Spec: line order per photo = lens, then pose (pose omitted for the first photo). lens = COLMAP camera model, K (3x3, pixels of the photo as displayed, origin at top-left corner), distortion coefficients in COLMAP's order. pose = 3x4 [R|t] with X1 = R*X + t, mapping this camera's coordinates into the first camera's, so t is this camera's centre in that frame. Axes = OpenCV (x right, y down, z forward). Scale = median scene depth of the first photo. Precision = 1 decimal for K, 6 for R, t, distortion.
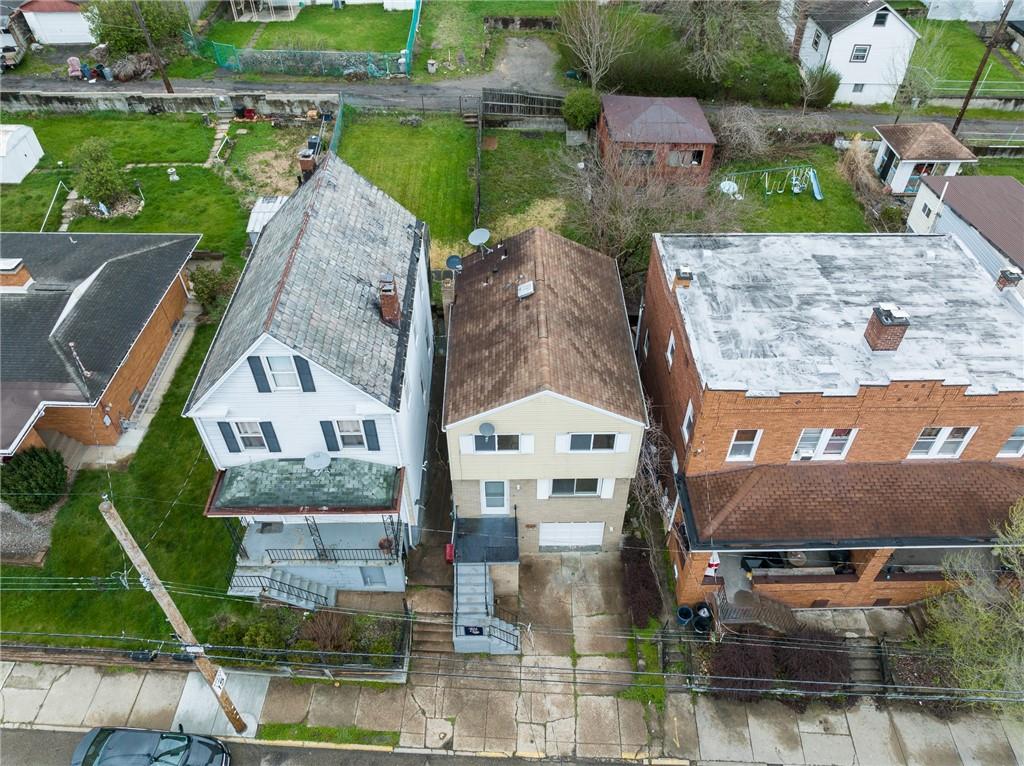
lens RADIAL K [[713.4, 0, 512.9], [0, 713.4, 383.3], [0, 0, 1]] dist [-0.058436, 0.031933]
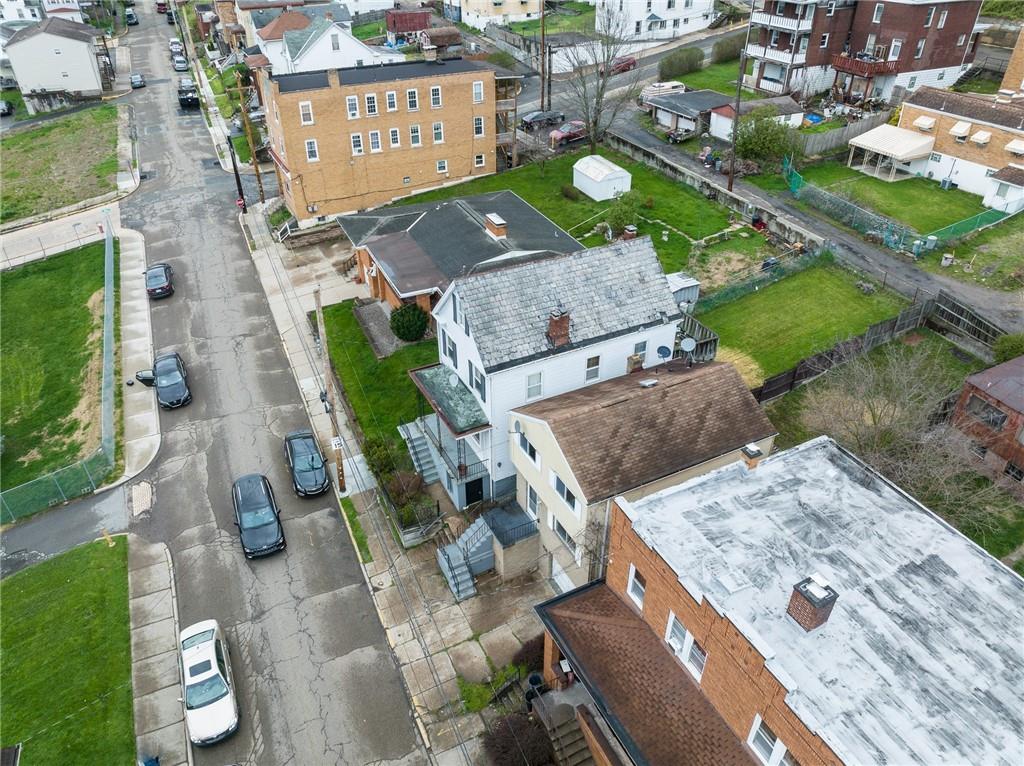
lens RADIAL K [[713.4, 0, 510.5], [0, 713.4, 383.6], [0, 0, 1]] dist [-0.058436, 0.031933]
pose [[0.443627, 0.509938, -0.736993, 0.477392], [-0.624164, 0.765917, 0.154240, -0.102712], [0.643128, 0.391579, 0.658067, 0.045818]]
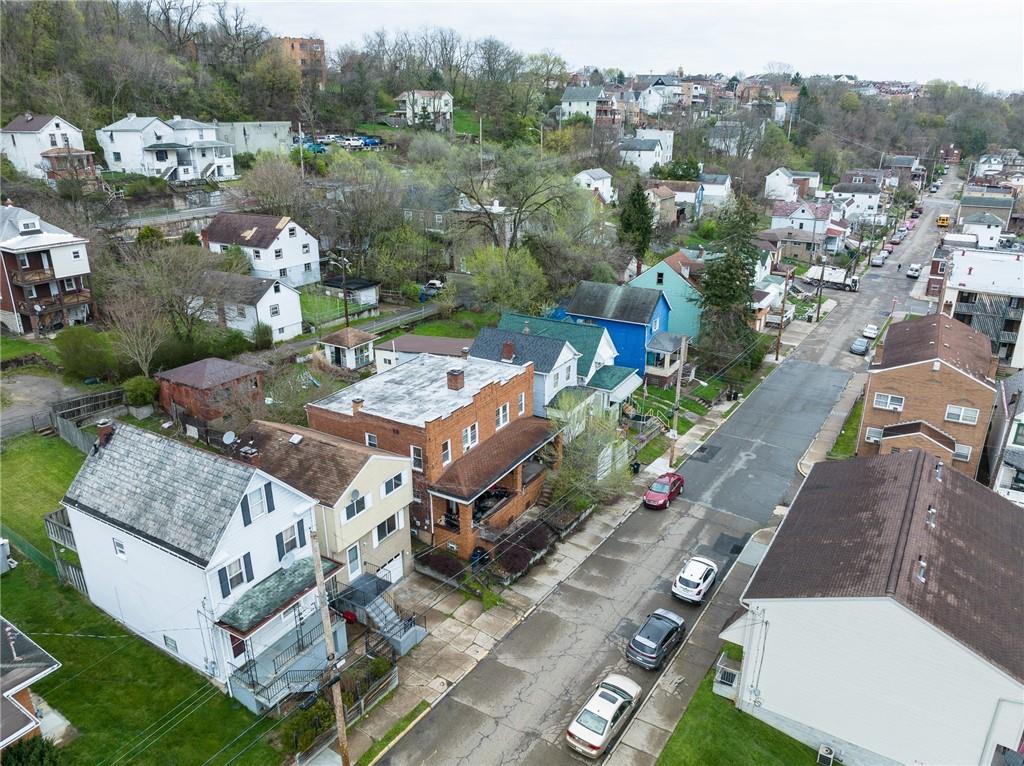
lens RADIAL K [[713.4, 0, 511.9], [0, 713.4, 384.6], [0, 0, 1]] dist [-0.058436, 0.031933]
pose [[0.515483, -0.296918, 0.803814, -0.586947], [0.595045, 0.799029, -0.086450, 0.117061], [-0.616602, 0.522869, 0.588566, -0.176498]]
